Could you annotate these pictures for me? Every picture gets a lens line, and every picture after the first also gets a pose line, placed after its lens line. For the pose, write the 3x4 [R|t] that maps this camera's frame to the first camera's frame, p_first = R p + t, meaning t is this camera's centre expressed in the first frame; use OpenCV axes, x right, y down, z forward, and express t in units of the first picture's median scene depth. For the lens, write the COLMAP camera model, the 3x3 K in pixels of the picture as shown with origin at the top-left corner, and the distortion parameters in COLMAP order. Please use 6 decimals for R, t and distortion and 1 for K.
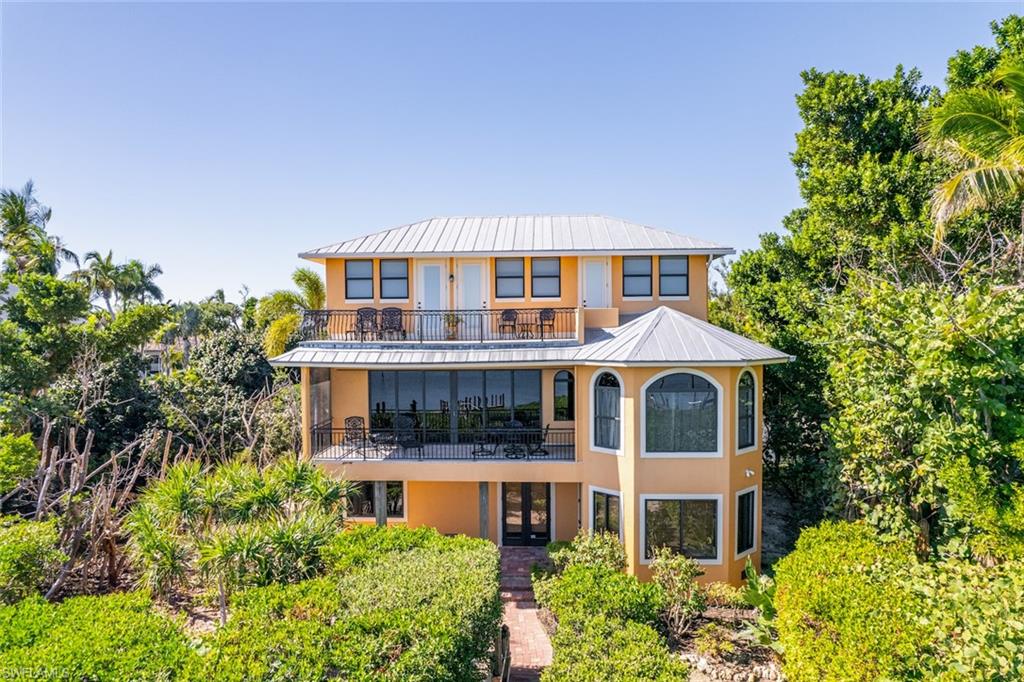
lens RADIAL K [[661.1, 0, 511.2], [0, 661.1, 350.1], [0, 0, 1]] dist [-0.083310, 0.085279]
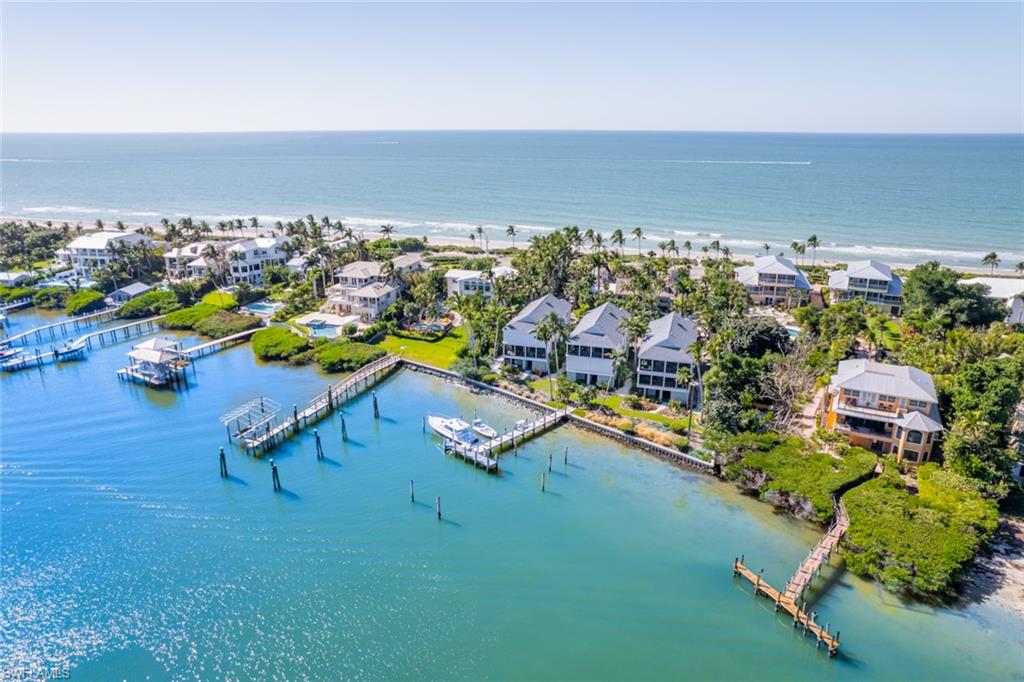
lens RADIAL K [[661.1, 0, 511.2], [0, 661.1, 350.1], [0, 0, 1]] dist [-0.083310, 0.085279]
pose [[0.906484, 0.142353, -0.397520, -0.688799], [-0.017318, 0.953198, 0.301851, -1.995649], [0.421885, -0.266739, 0.866524, -4.531391]]
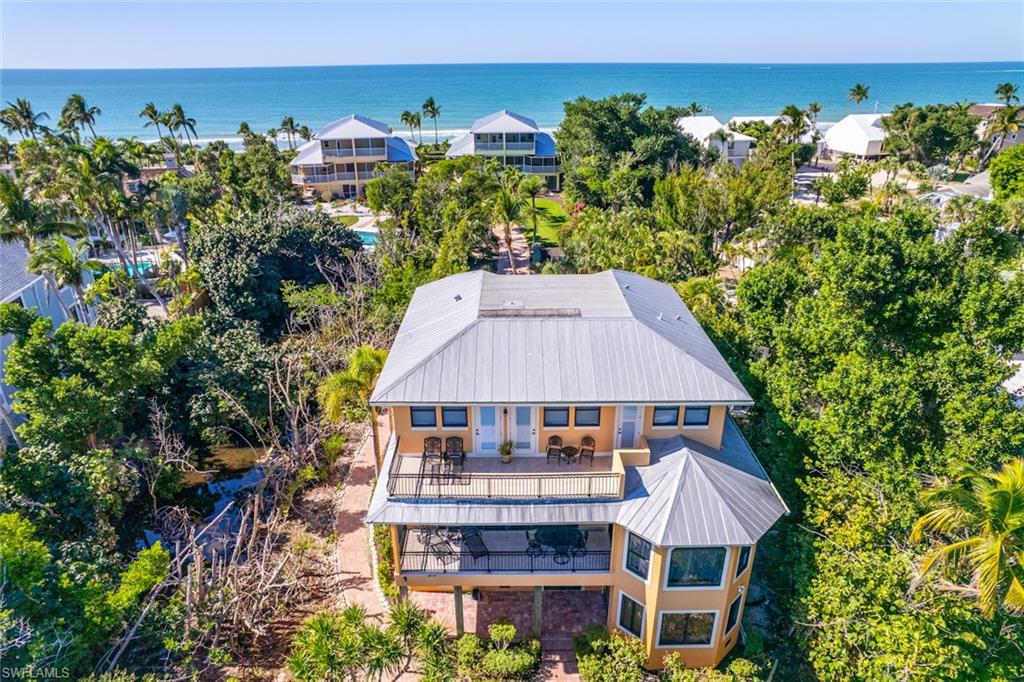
lens RADIAL K [[661.1, 0, 511.2], [0, 661.1, 350.1], [0, 0, 1]] dist [-0.083310, 0.085279]
pose [[0.998671, -0.019876, 0.047561, -0.148805], [0.000093, 0.923362, 0.383931, -0.728647], [-0.051547, -0.383416, 0.922136, -0.014117]]
